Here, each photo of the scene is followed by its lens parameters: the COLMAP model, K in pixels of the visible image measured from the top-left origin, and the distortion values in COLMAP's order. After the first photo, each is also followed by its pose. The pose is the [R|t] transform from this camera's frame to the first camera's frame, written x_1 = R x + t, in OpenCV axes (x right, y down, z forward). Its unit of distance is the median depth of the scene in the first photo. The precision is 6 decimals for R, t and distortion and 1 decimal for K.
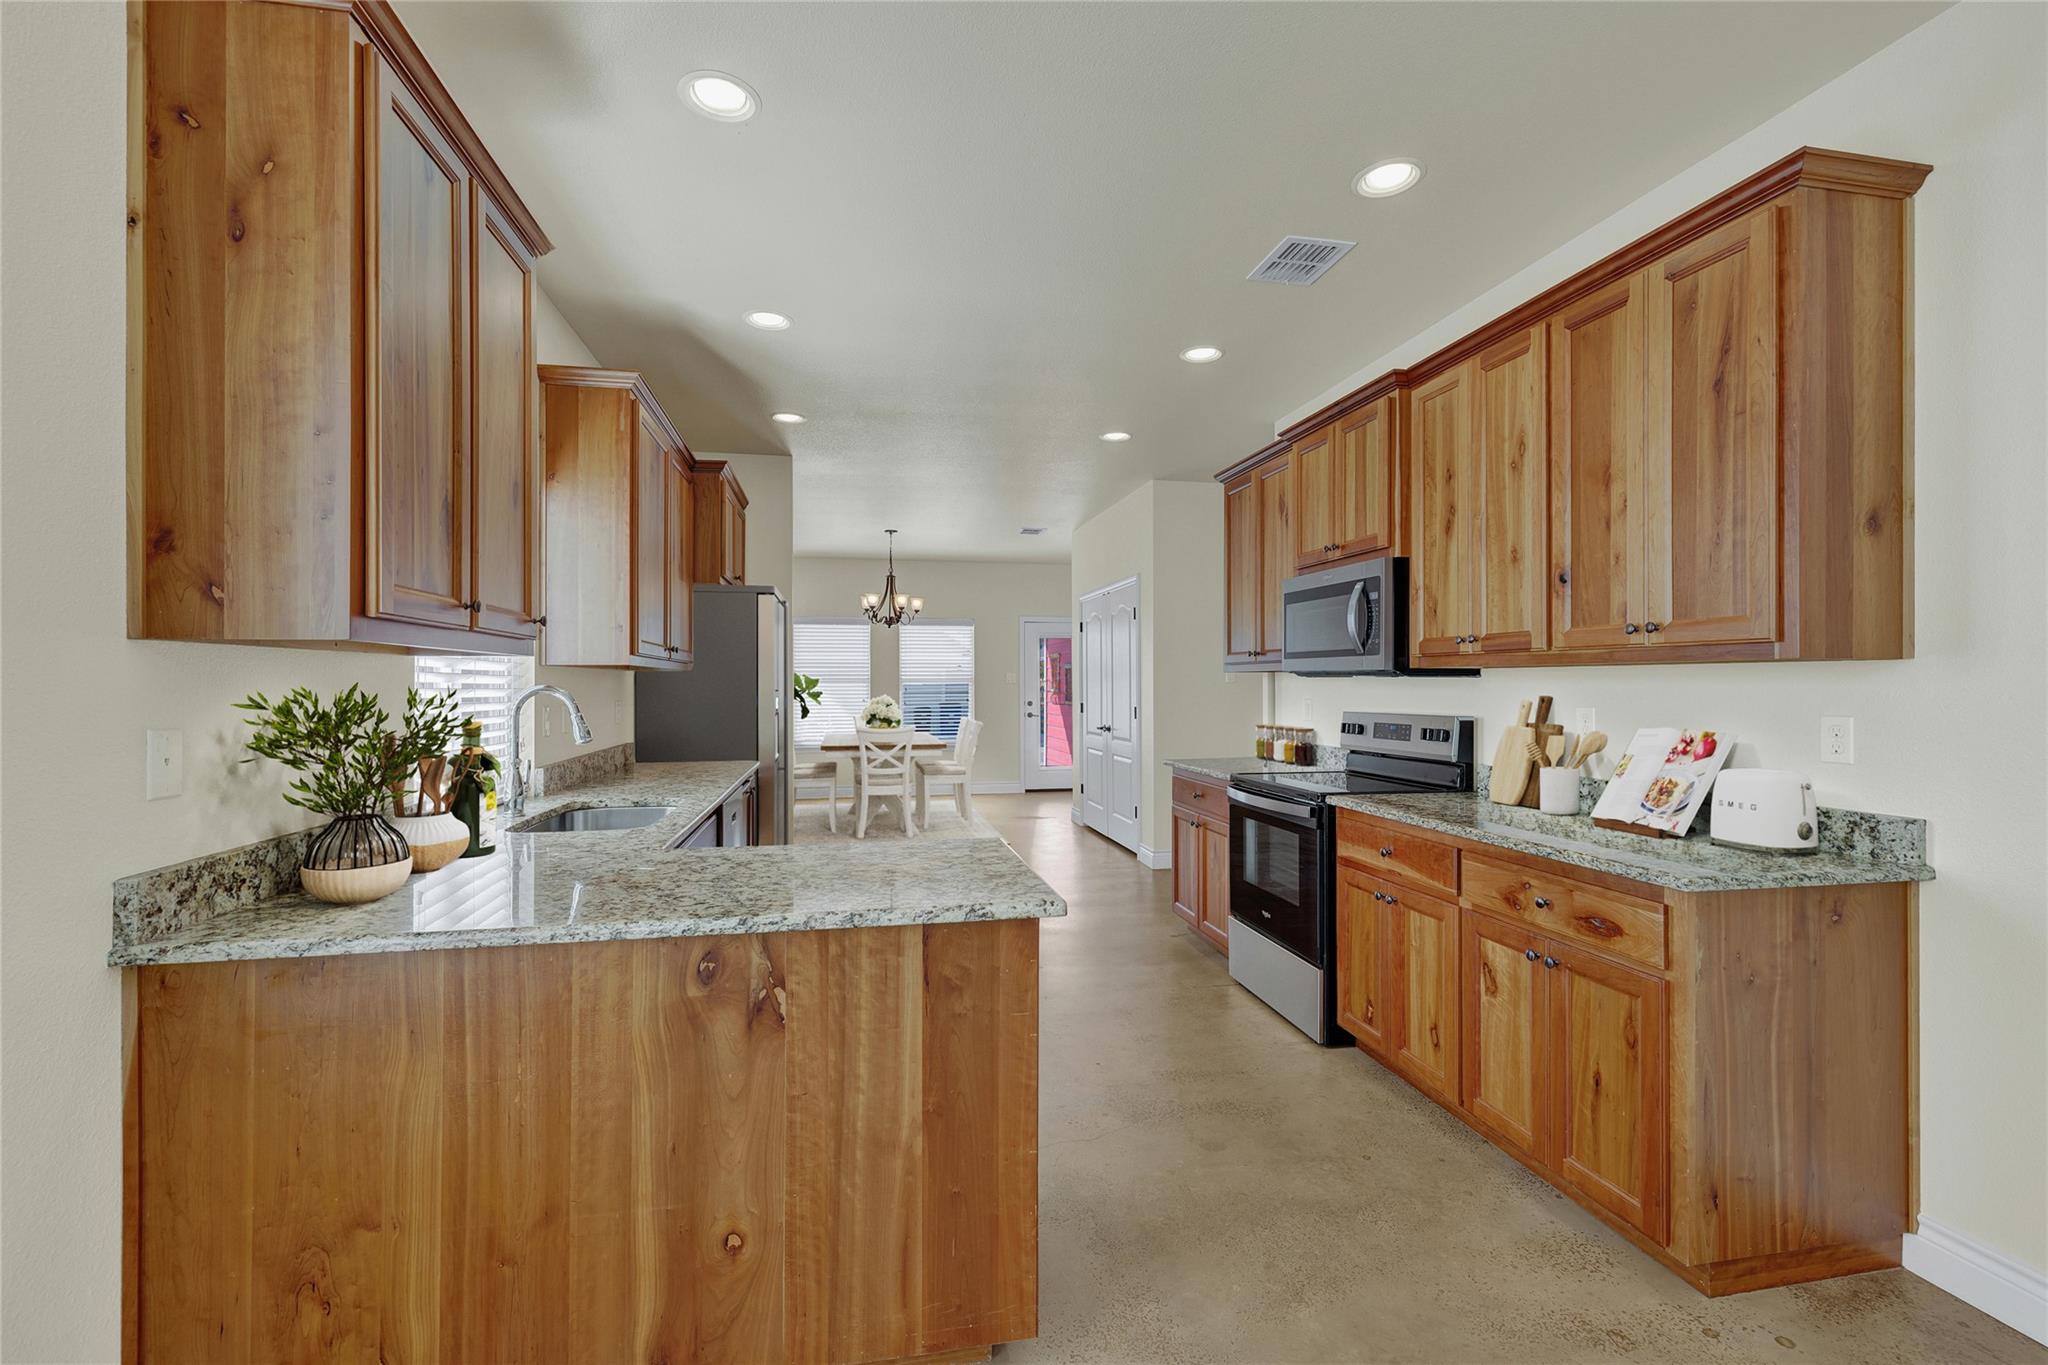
lens RADIAL K [[869.3, 0, 1016.6], [0, 869.3, 676.1], [0, 0, 1]] dist [0.002204, 0.000187]
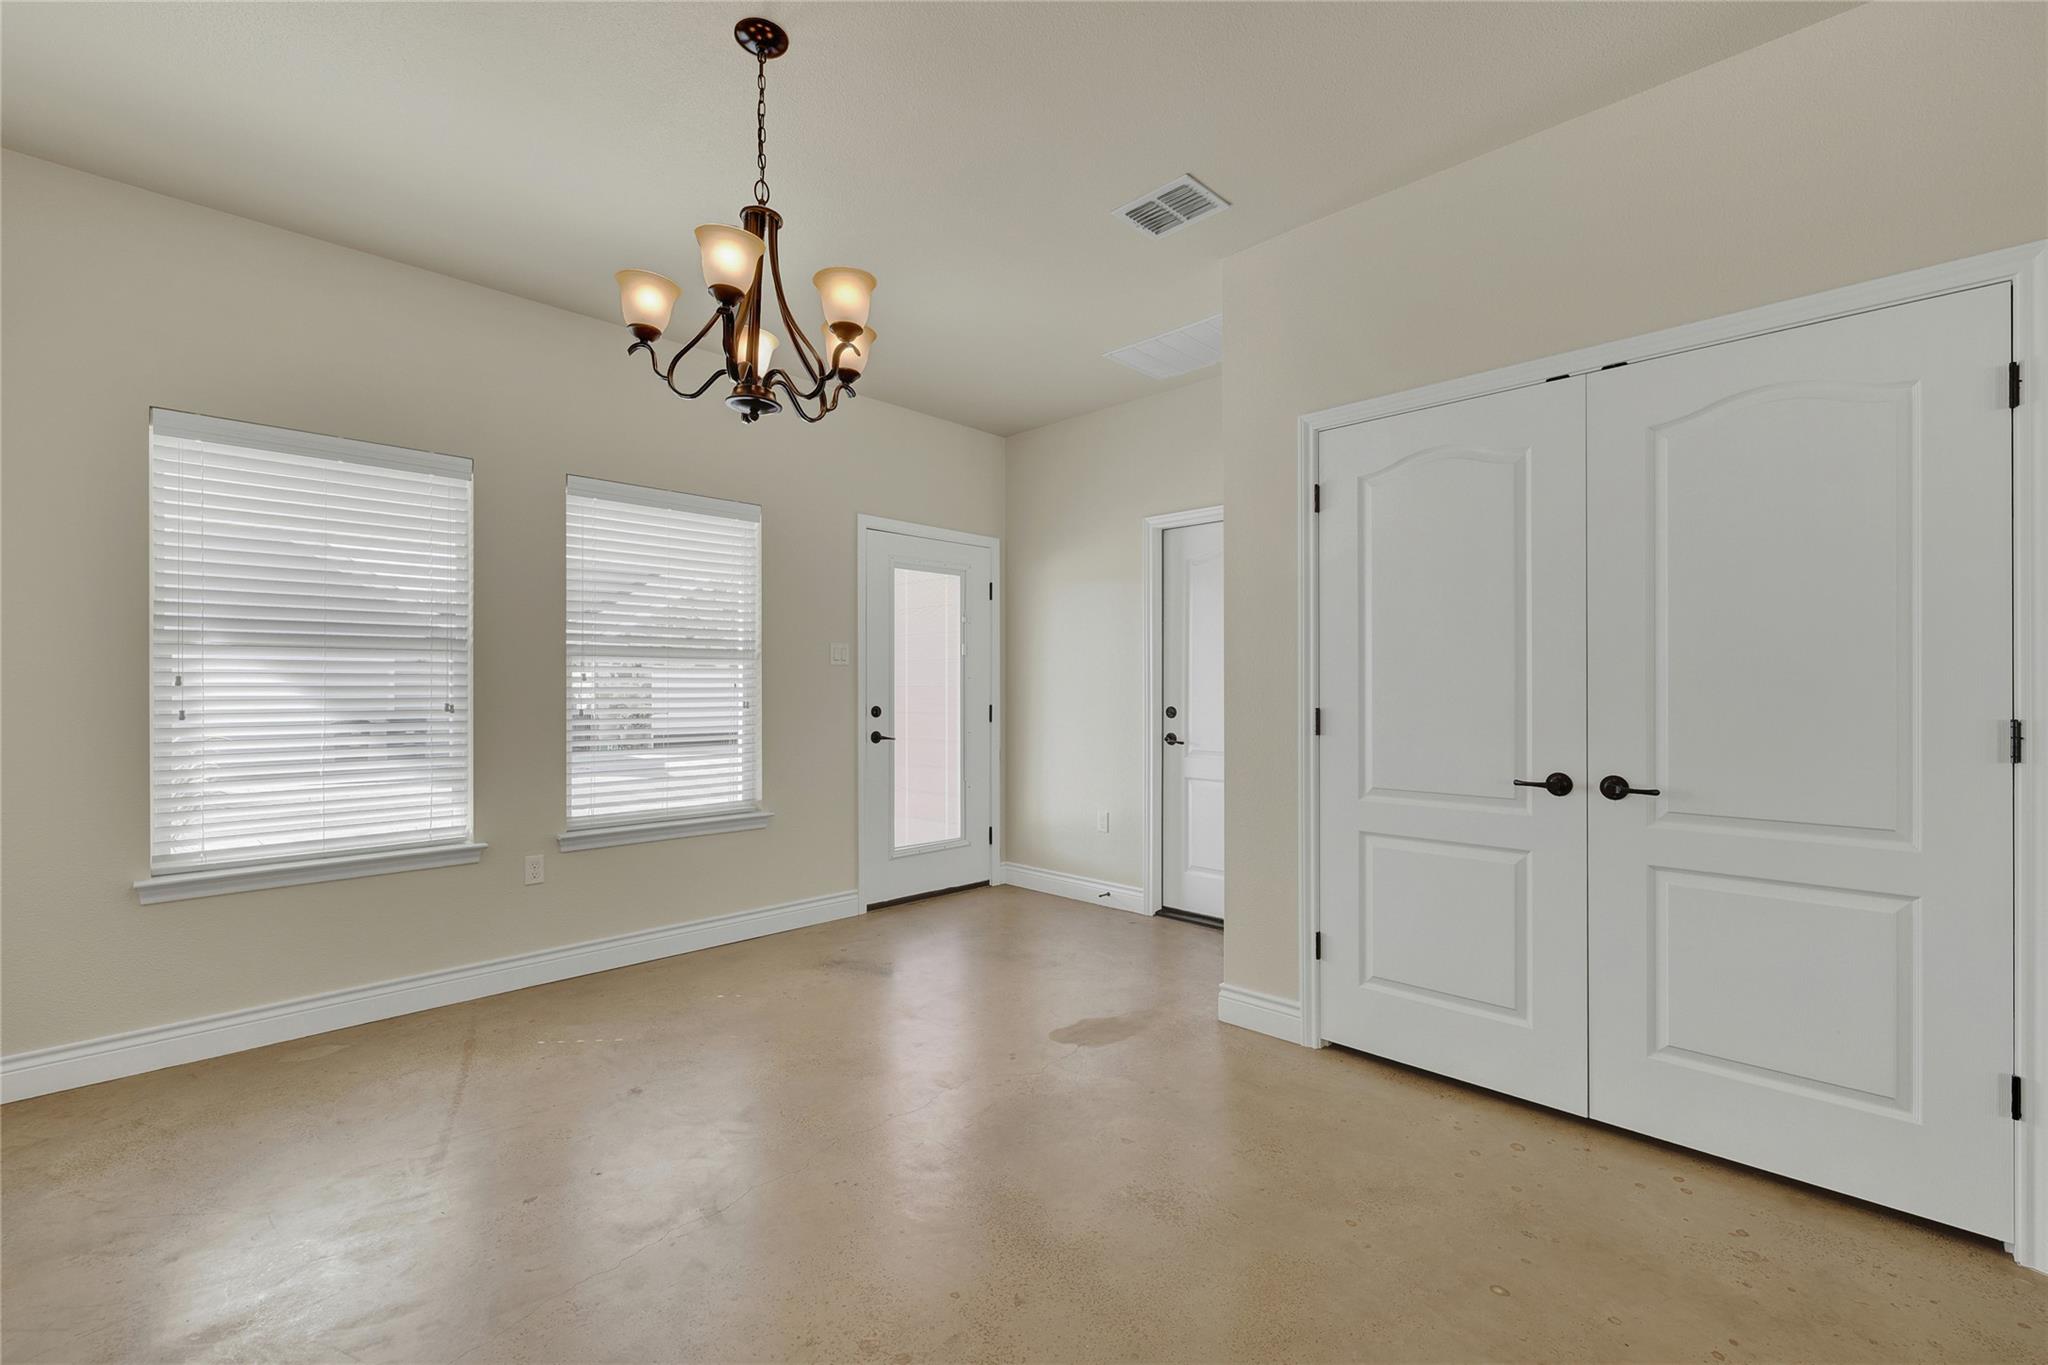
lens RADIAL K [[877.7, 0, 1017.3], [0, 877.7, 675.9], [0, 0, 1]] dist [0.002522, 0.000714]
pose [[0.829350, 0.008135, 0.558670, -1.012775], [-0.005823, 0.999966, -0.005916, 0.088976], [-0.558698, 0.001653, 0.829369, 3.358137]]
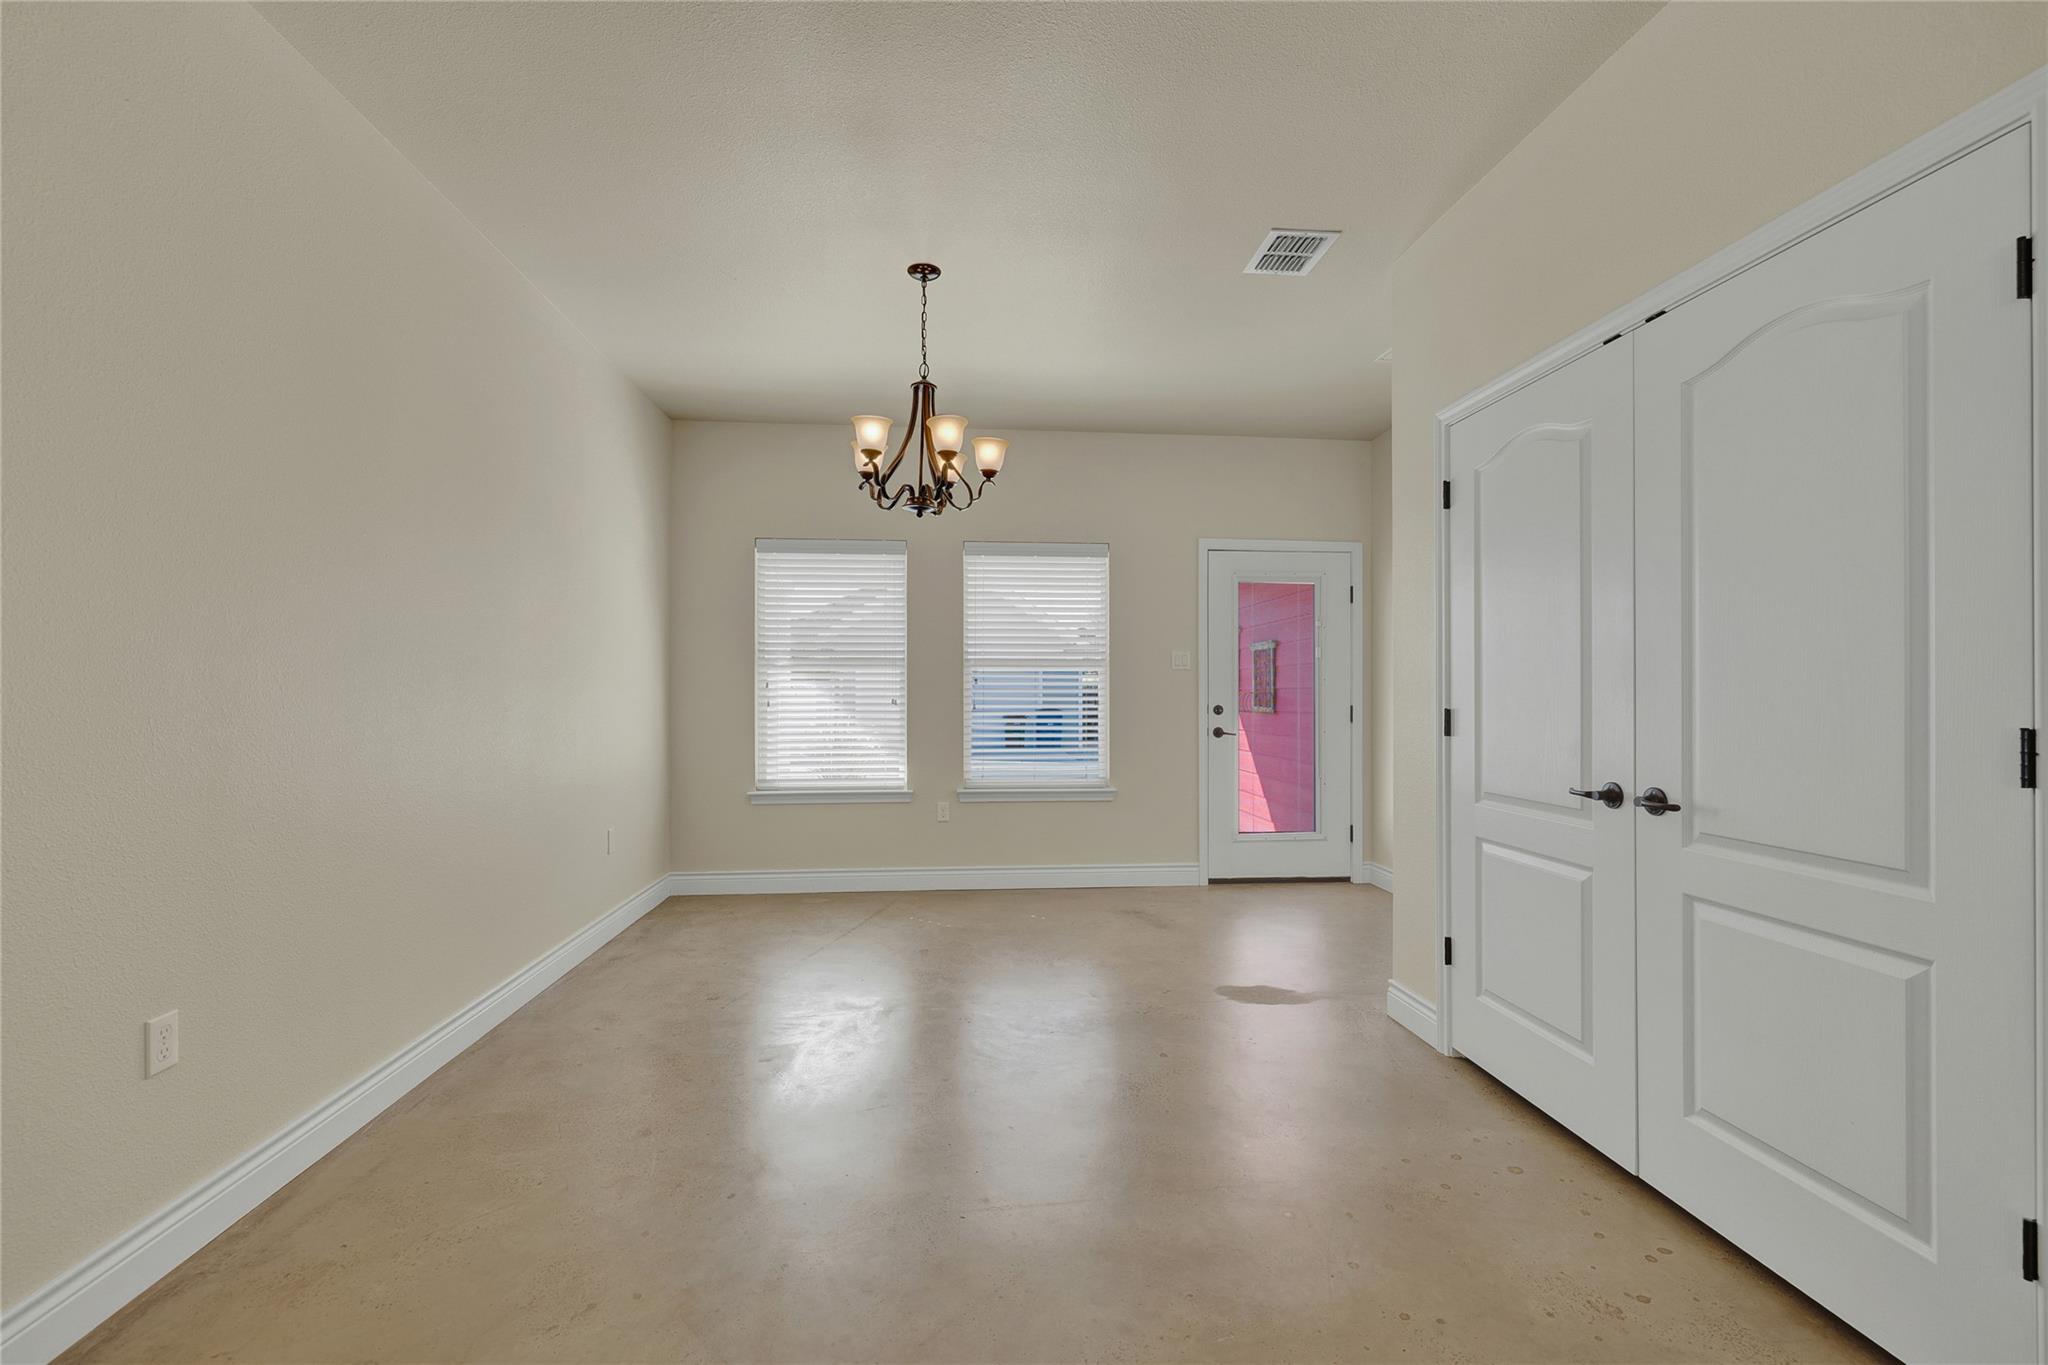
lens RADIAL K [[869.3, 0, 1016.6], [0, 869.3, 676.1], [0, 0, 1]] dist [0.002204, 0.000187]
pose [[0.994414, -0.001391, -0.105541, -0.277436], [0.000698, 0.999978, -0.006609, 0.086646], [0.105548, 0.006498, 0.994393, 2.762267]]
